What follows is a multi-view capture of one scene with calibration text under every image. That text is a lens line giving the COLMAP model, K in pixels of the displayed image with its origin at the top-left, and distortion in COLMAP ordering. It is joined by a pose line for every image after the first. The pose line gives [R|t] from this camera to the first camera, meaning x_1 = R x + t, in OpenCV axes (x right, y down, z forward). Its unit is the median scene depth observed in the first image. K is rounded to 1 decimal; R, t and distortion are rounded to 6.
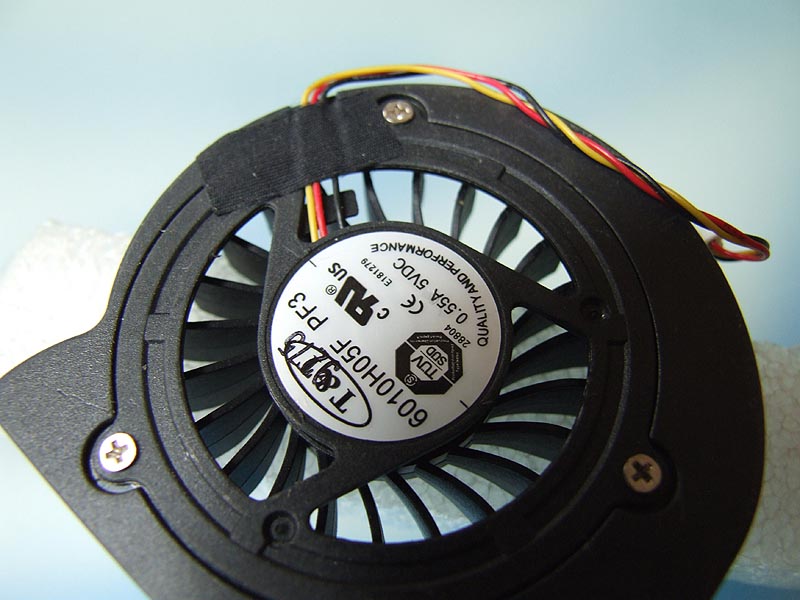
lens RADIAL K [[698.5, 0, 400.0], [0, 698.5, 300.0], [0, 0, 1]] dist [-0.219474, 0.000061]
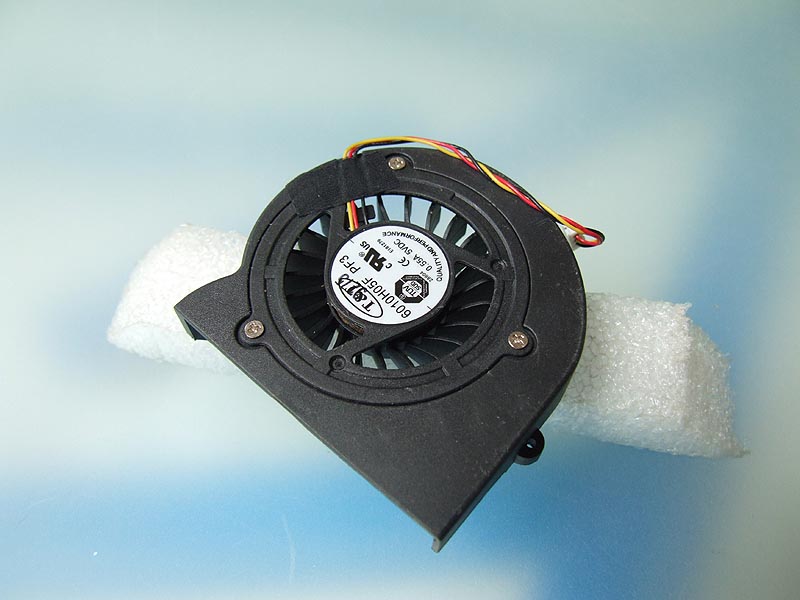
lens RADIAL K [[698.5, 0, 400.0], [0, 698.5, 300.0], [0, 0, 1]] dist [-0.219474, 0.000061]
pose [[0.999965, 0.007066, 0.004445, -0.000511], [-0.006760, 0.997829, -0.065504, 0.231546], [-0.004899, 0.065471, 0.997842, -0.897606]]
